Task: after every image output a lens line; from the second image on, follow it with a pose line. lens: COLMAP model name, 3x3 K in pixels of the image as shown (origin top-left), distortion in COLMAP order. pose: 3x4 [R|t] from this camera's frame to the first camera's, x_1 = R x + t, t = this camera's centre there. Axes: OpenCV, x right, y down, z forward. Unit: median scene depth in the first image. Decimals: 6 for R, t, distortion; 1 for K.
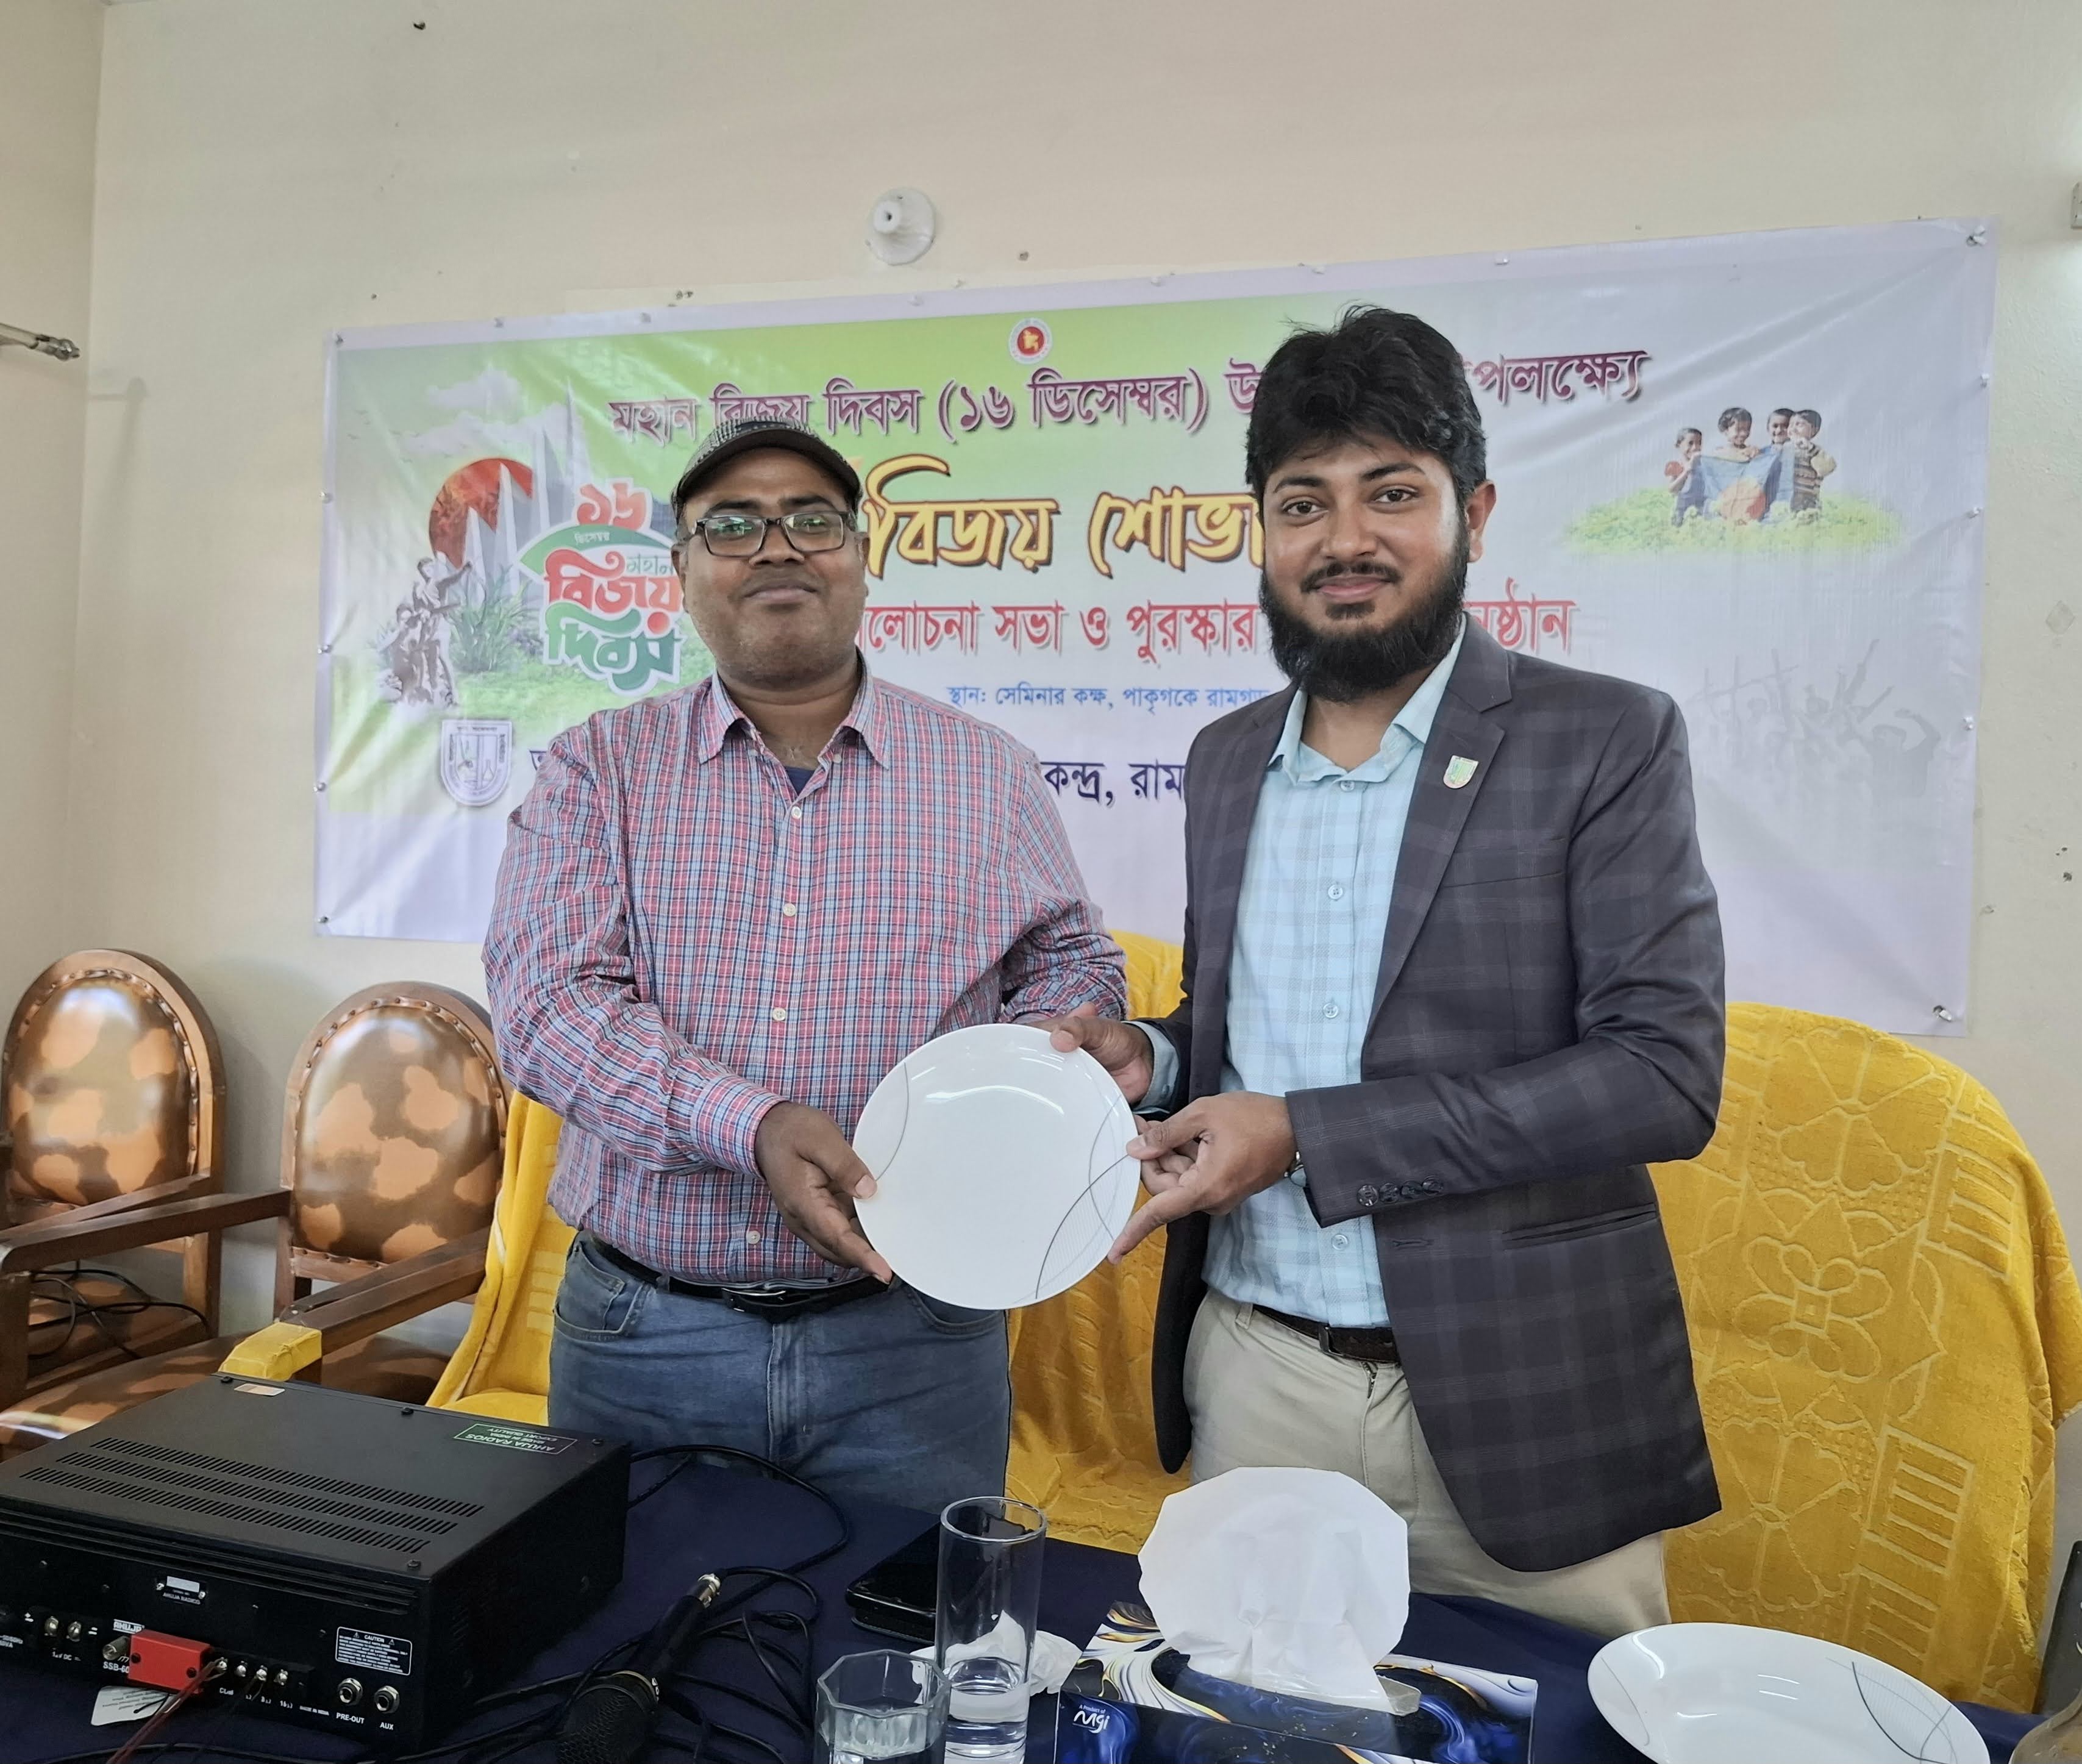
lens RADIAL K [[1657.5, 0, 1090.9], [0, 1657.5, 833.9], [0, 0, 1]] dist [0.155292, -0.242898]
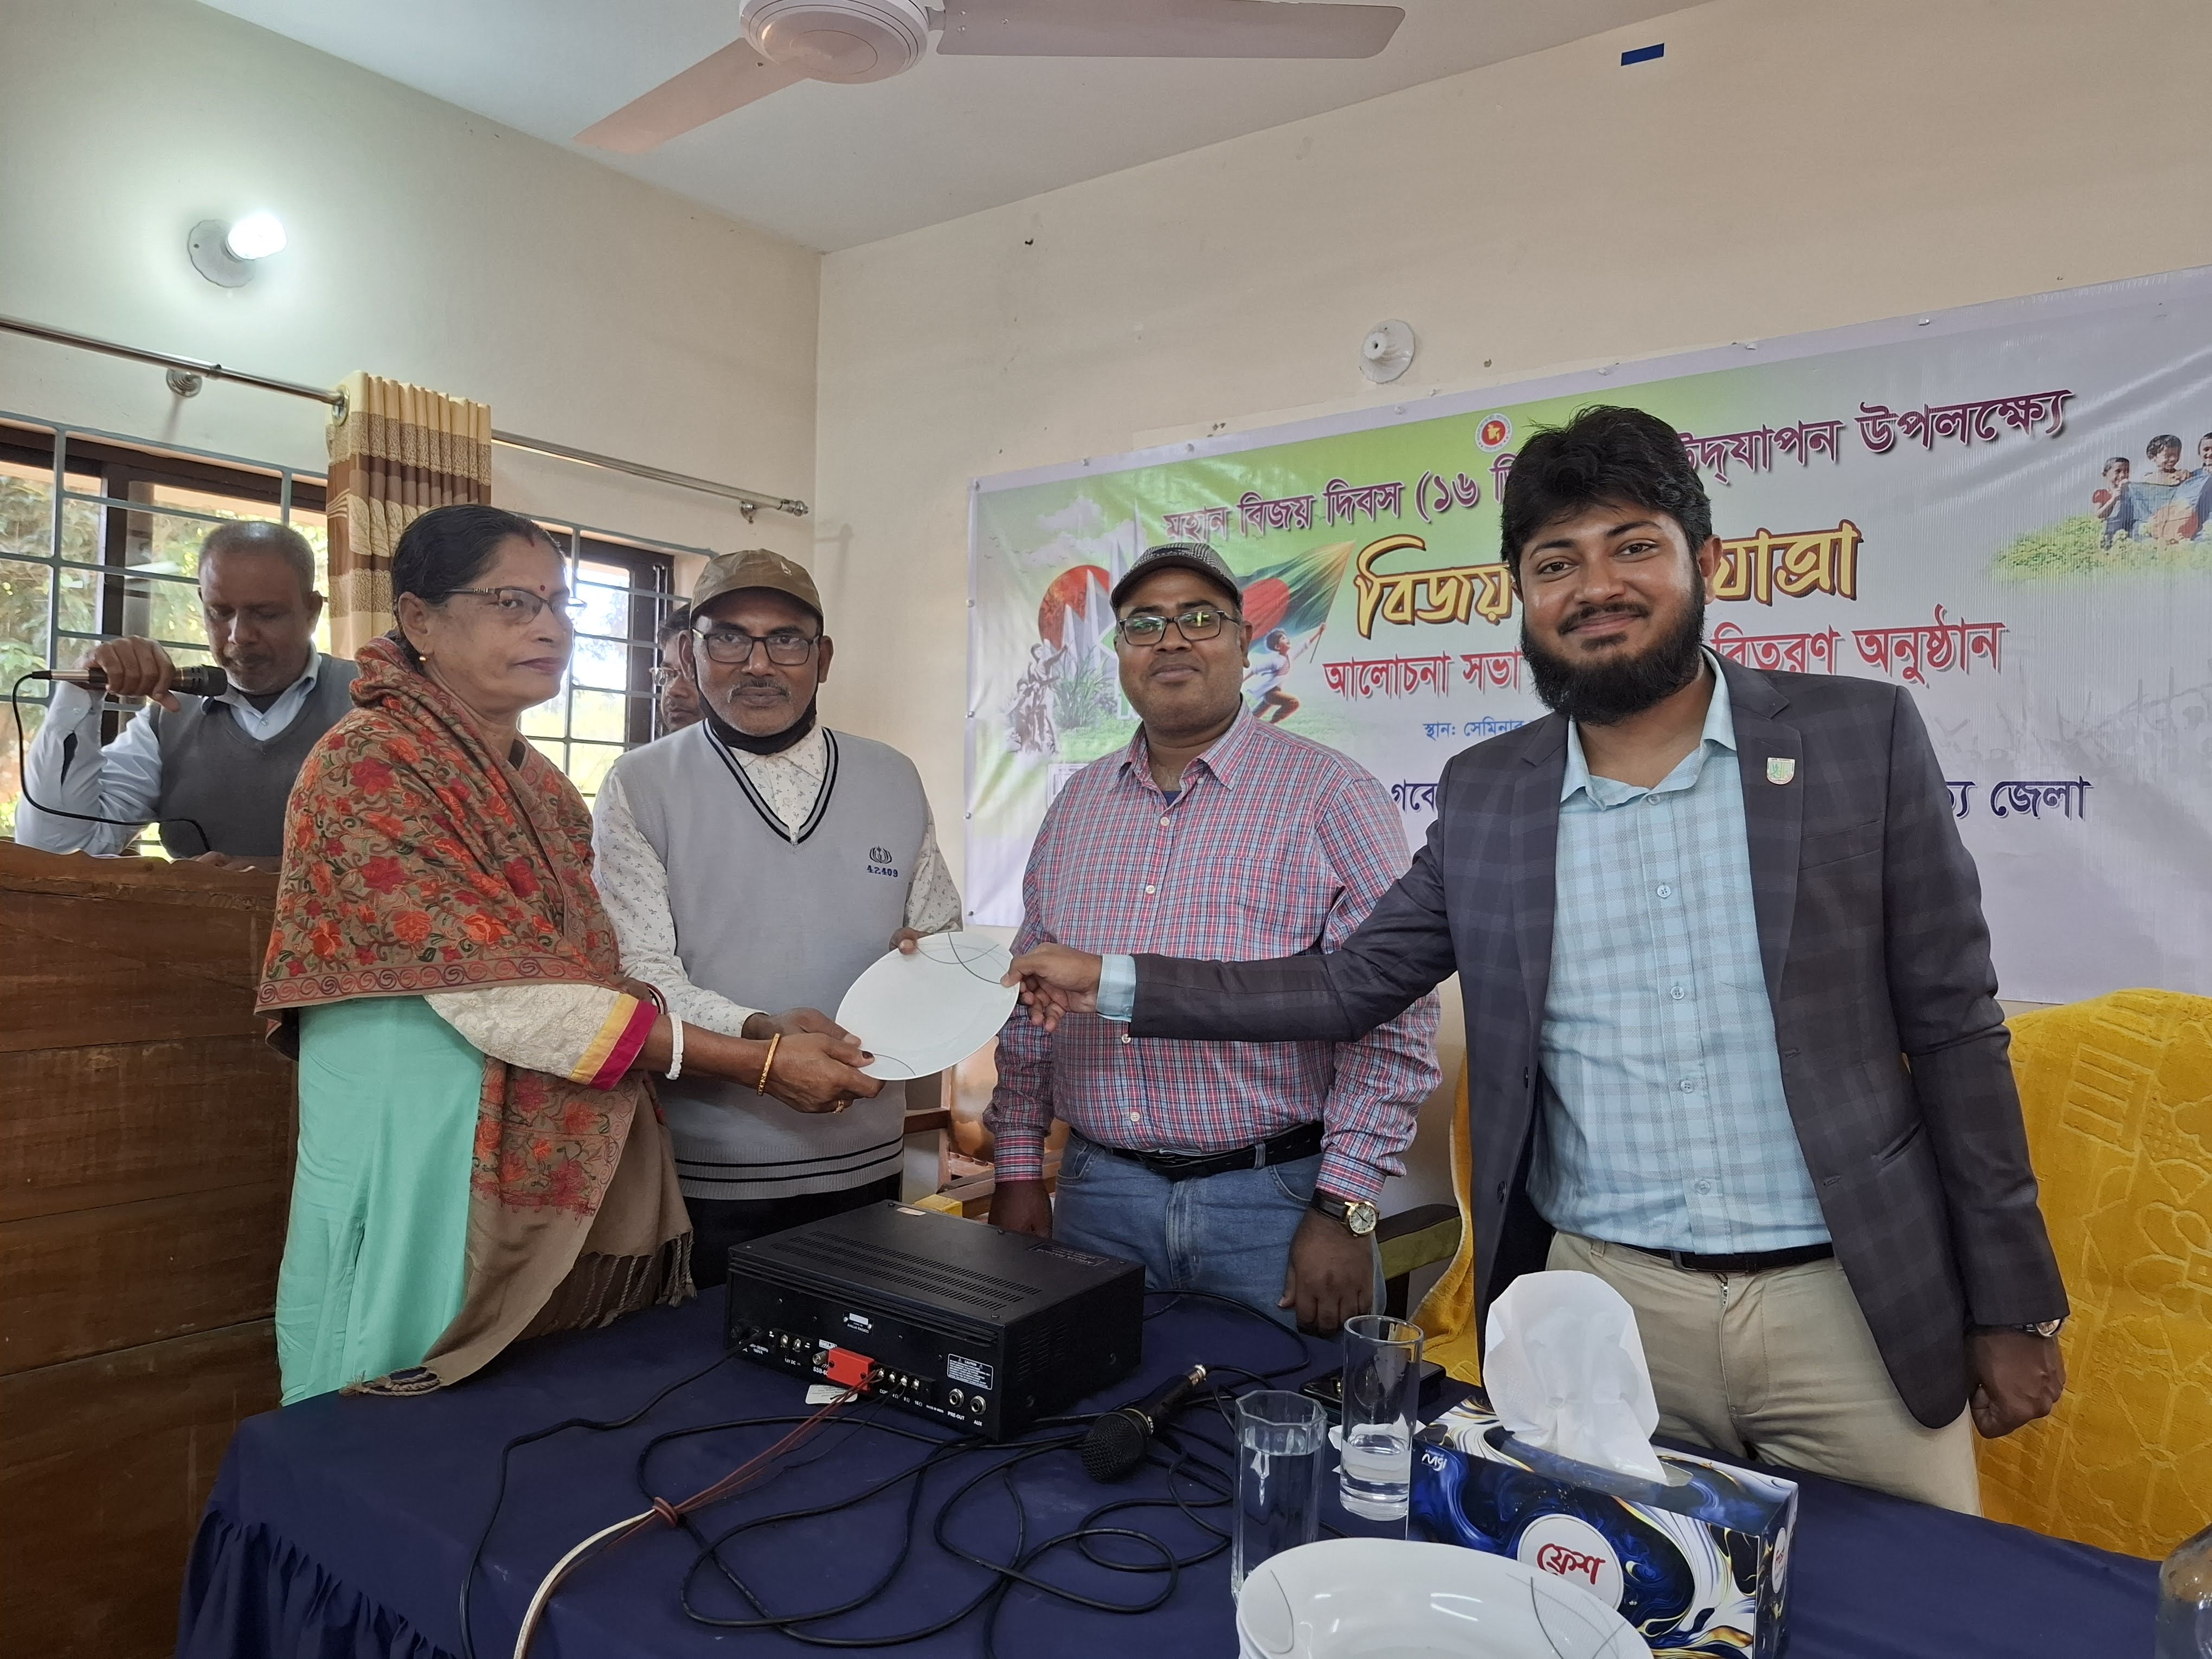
lens RADIAL K [[1483.8, 0, 1129.2], [0, 1483.8, 838.3], [0, 0, 1]] dist [0.150614, -0.229311]
pose [[0.944992, -0.011909, -0.326878, 0.066677], [0.008067, 0.999882, -0.013107, 0.007730], [0.326995, 0.009749, 0.944976, -0.099866]]
